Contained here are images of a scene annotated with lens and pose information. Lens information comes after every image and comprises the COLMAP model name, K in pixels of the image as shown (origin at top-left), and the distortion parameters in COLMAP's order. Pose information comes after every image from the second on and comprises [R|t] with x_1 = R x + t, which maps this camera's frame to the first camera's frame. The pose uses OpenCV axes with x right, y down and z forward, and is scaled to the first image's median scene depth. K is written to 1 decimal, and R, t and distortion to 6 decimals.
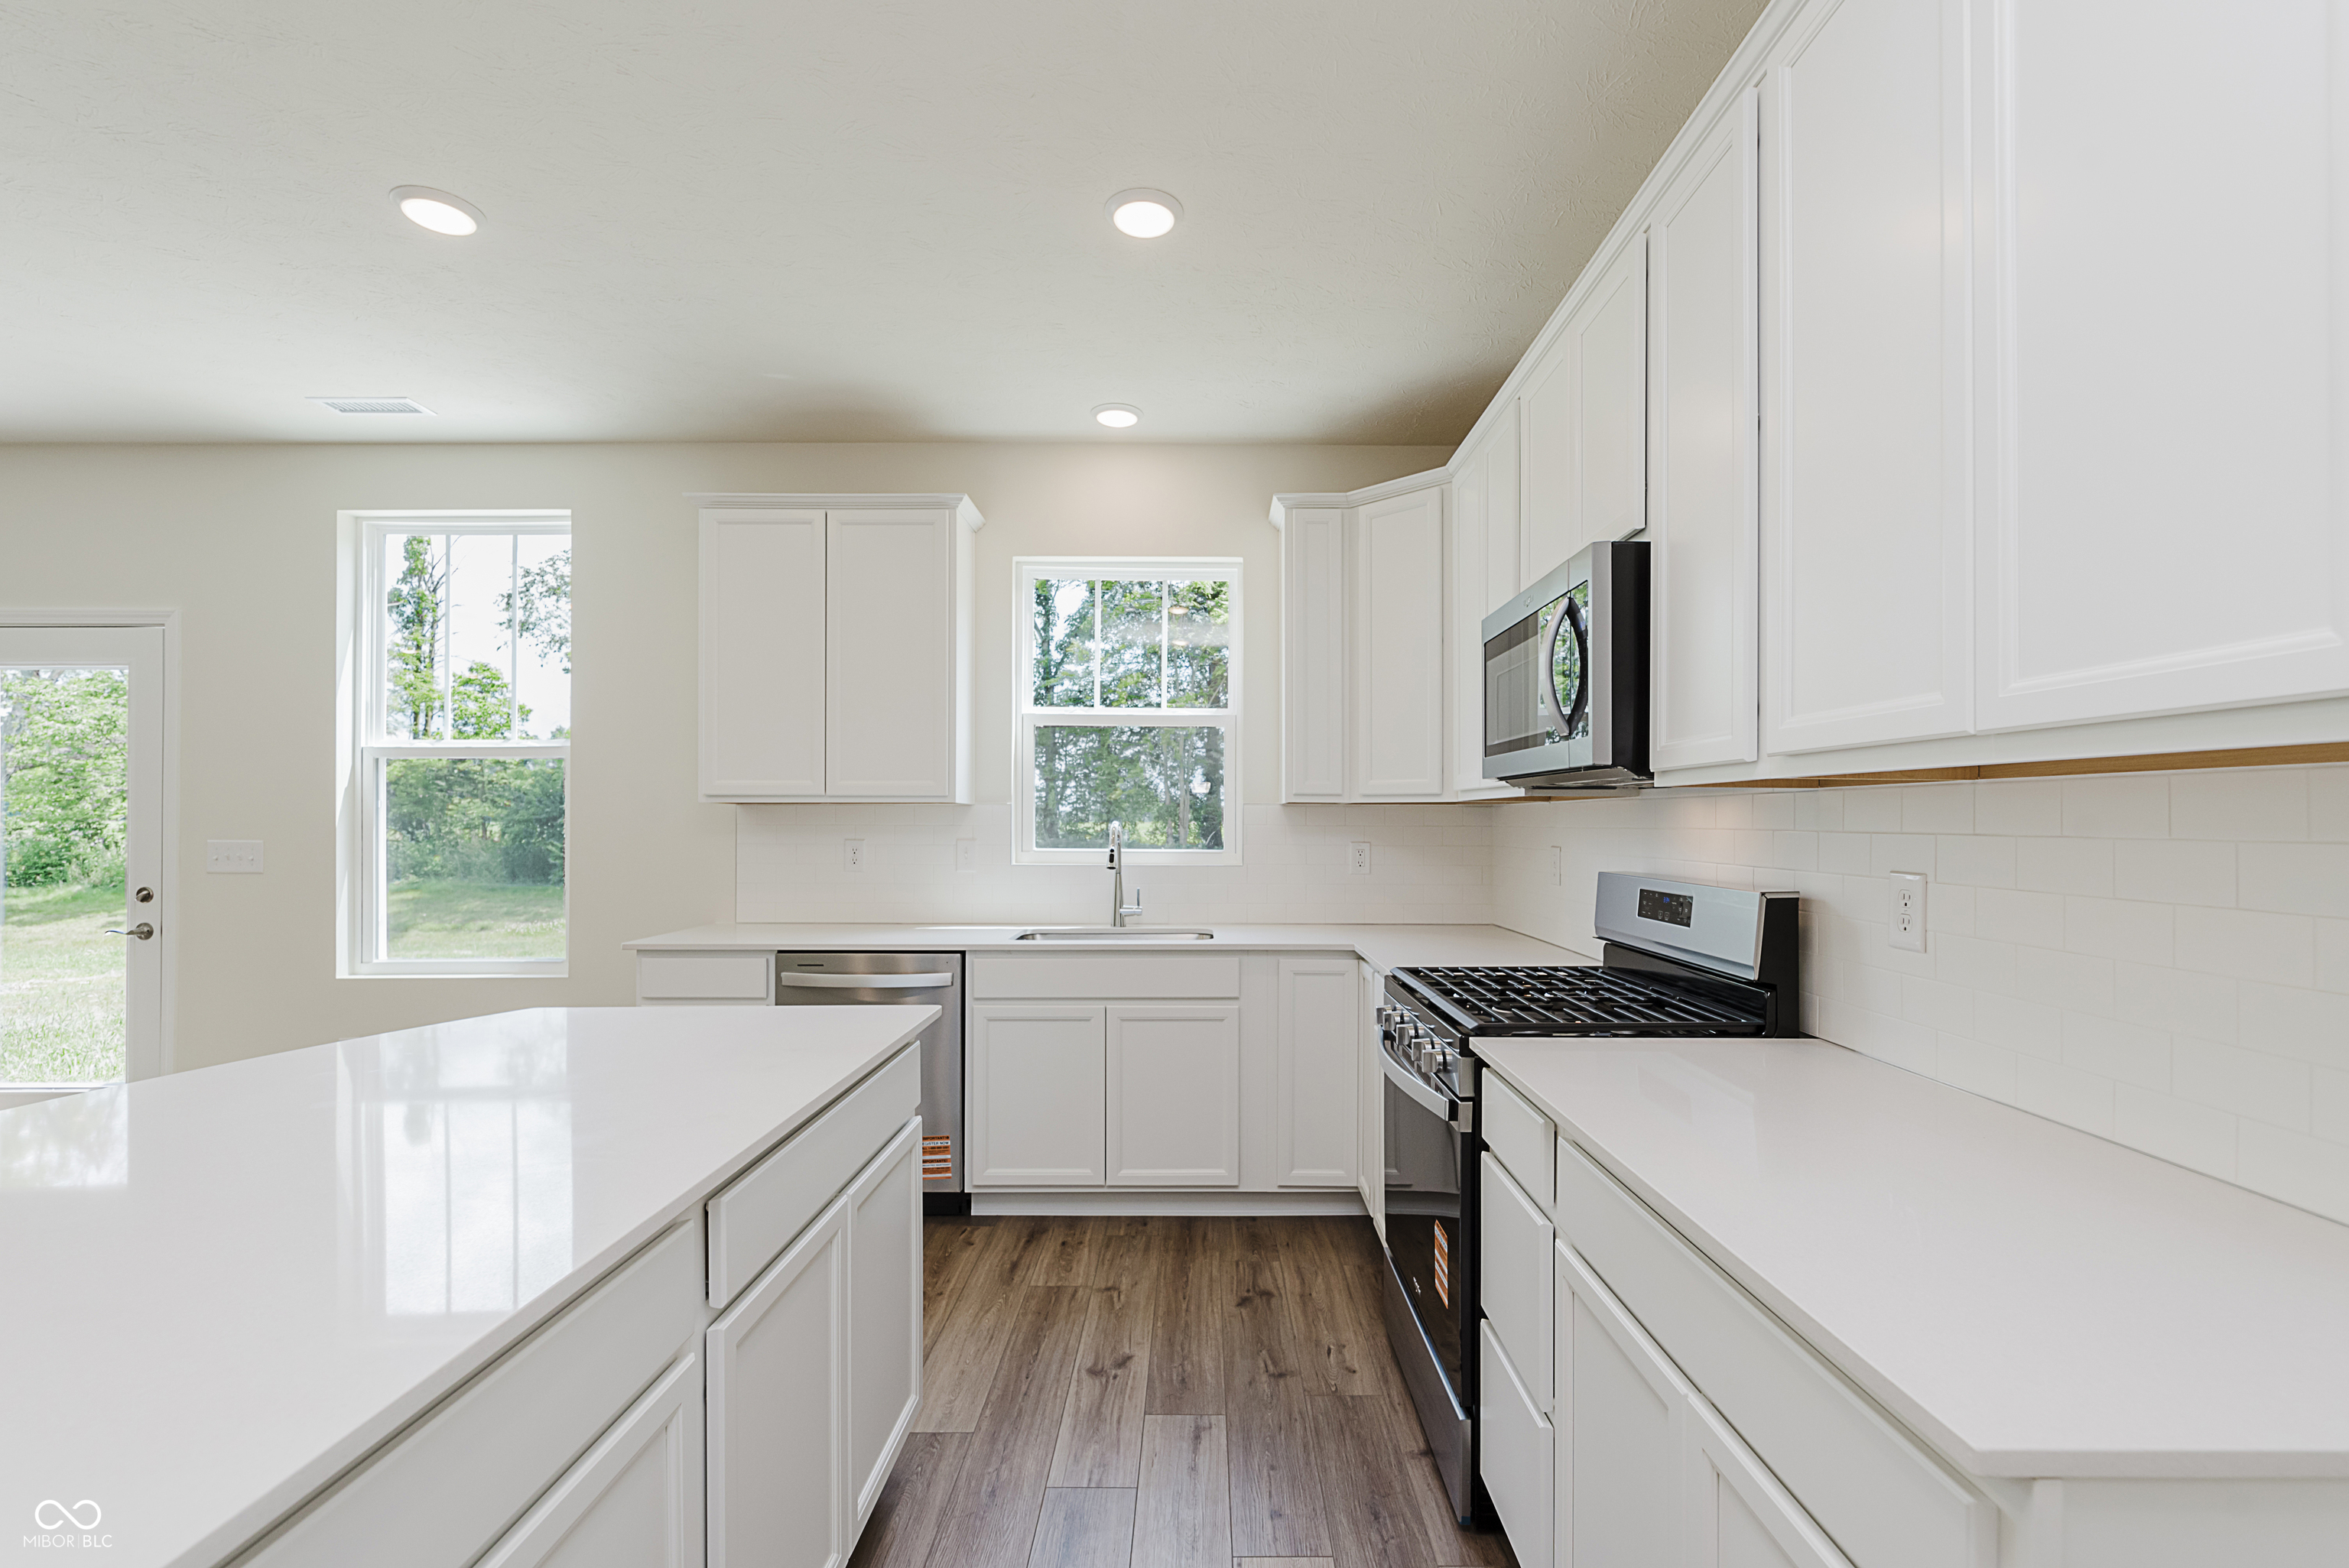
lens RADIAL K [[1030.9, 0, 1205.2], [0, 1030.9, 805.3], [0, 0, 1]] dist [0.006030, 0.000236]
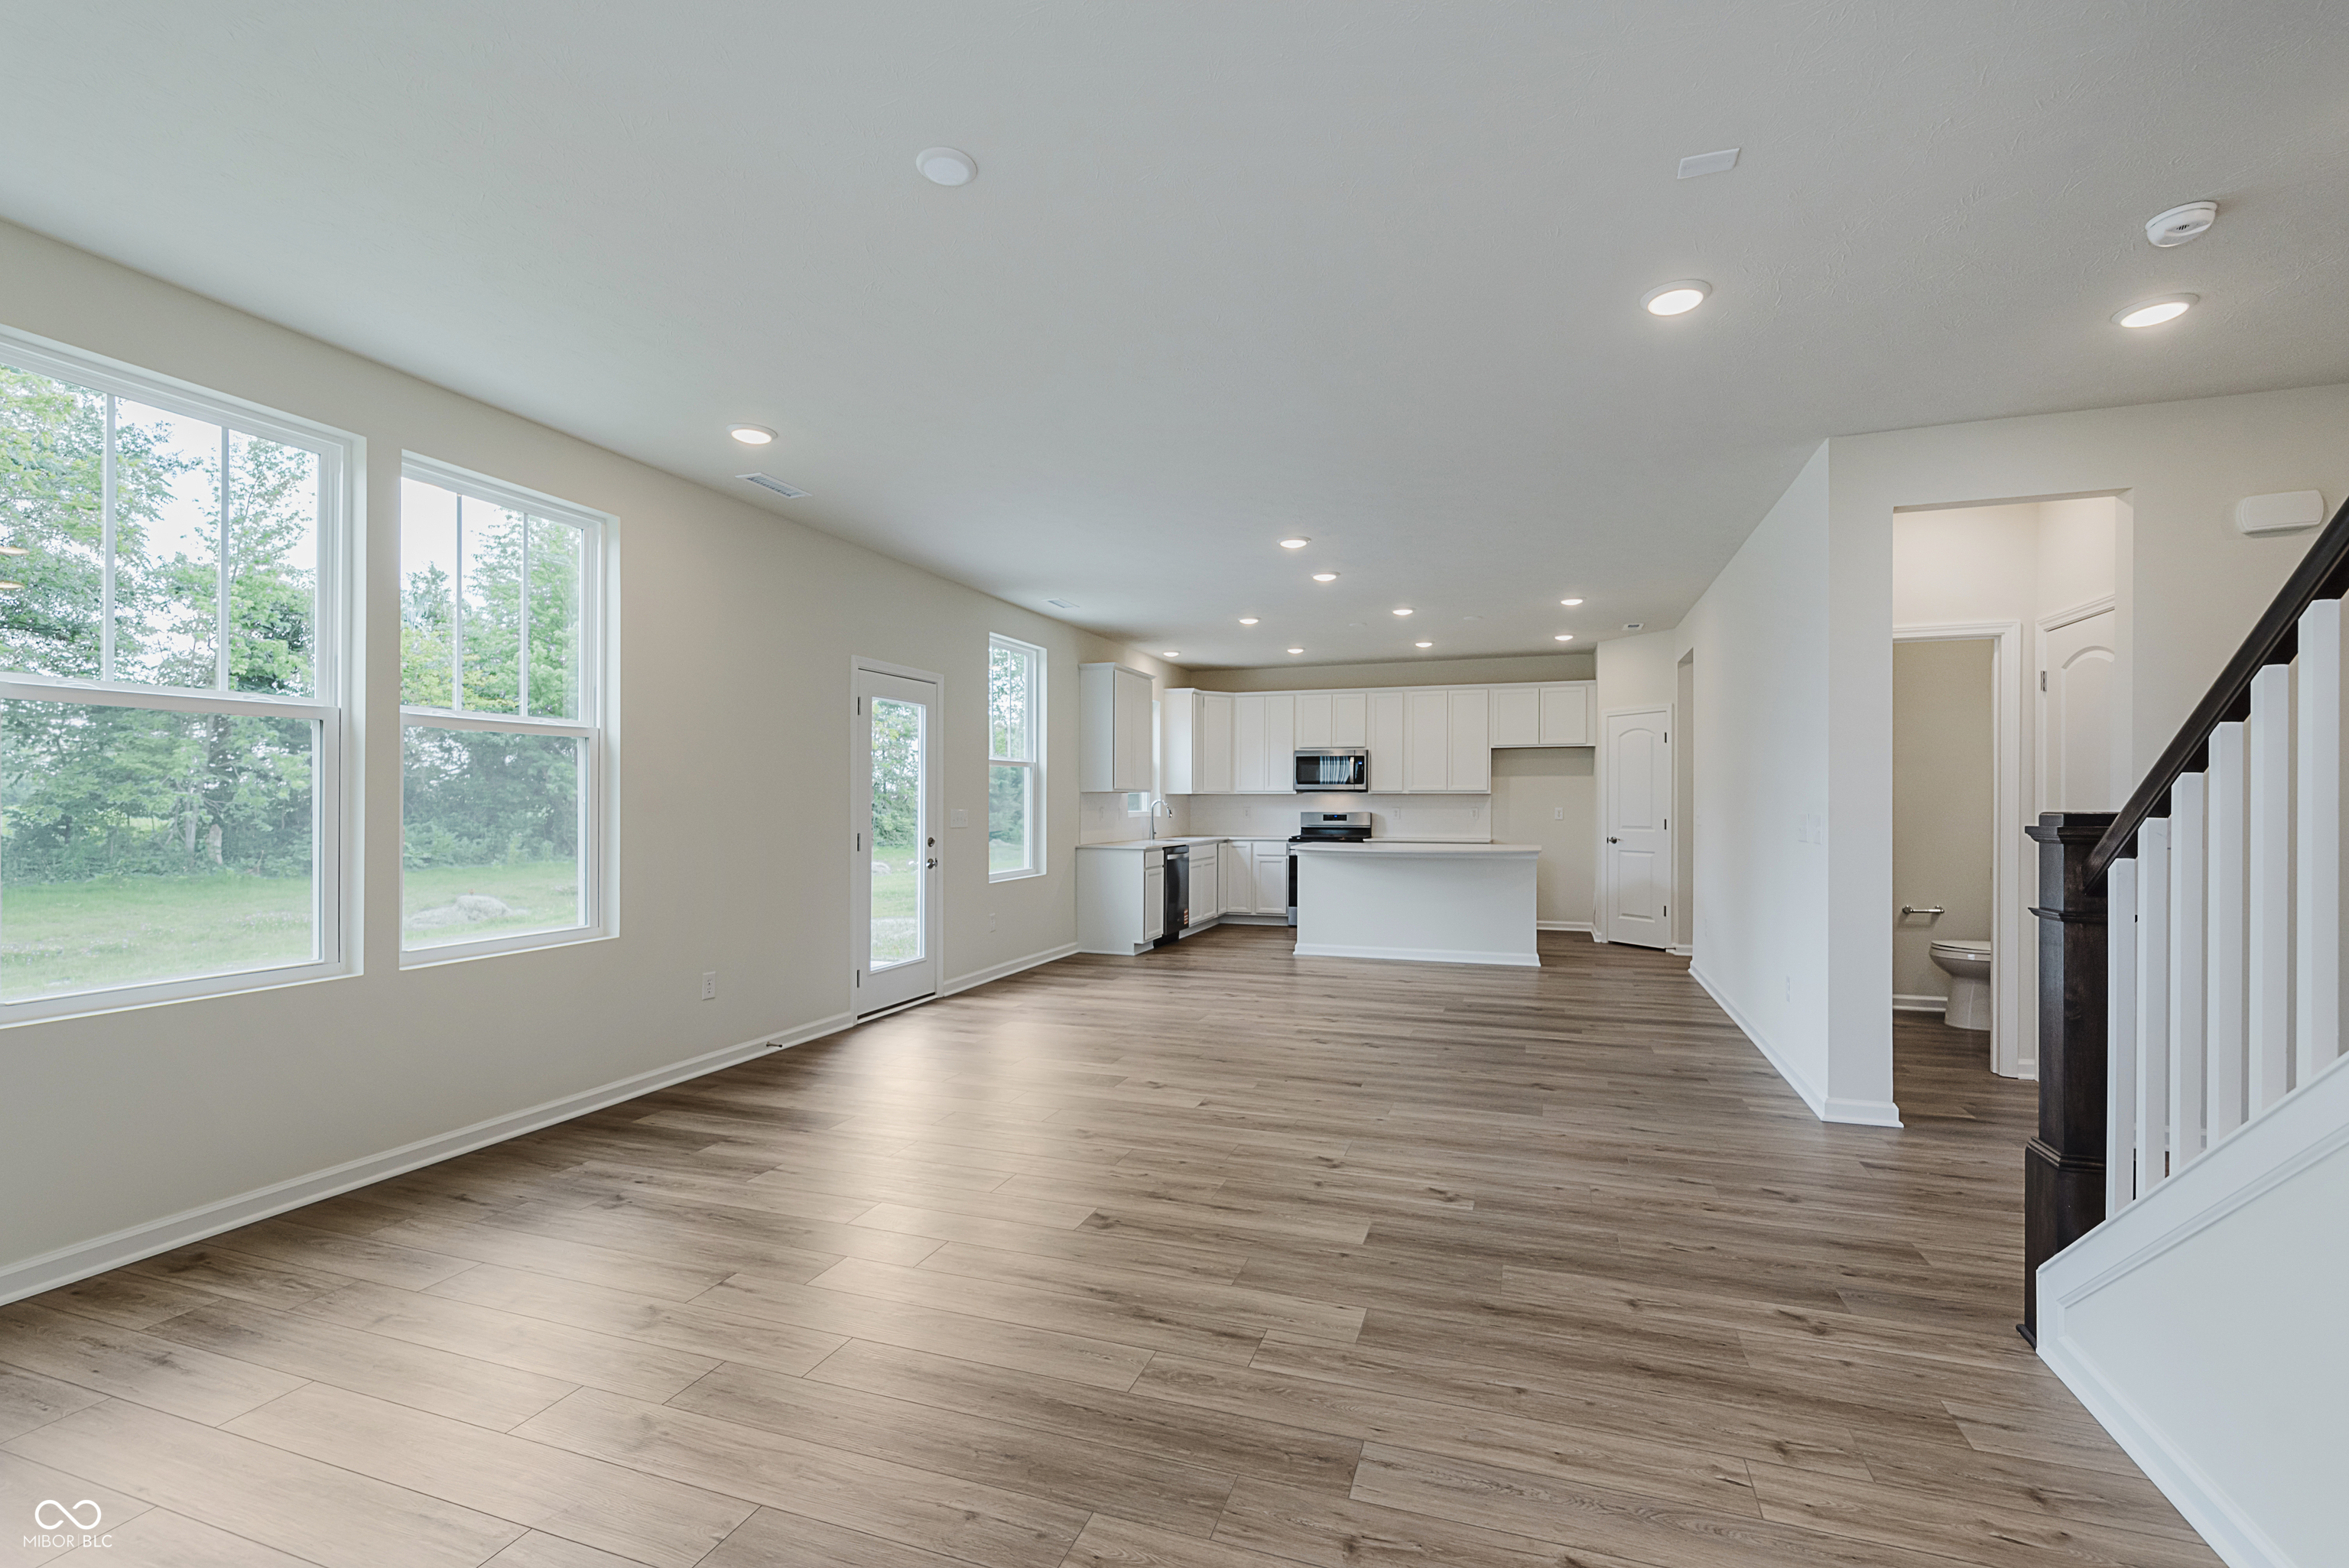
lens RADIAL K [[1027.5, 0, 1191.0], [0, 1027.5, 795.9], [0, 0, 1]] dist [0.004960, 0.000244]
pose [[0.332563, 0.010242, 0.943025, -2.486322], [-0.009534, 0.999926, -0.007498, 0.019335], [-0.943033, -0.006497, 0.332636, 0.029104]]
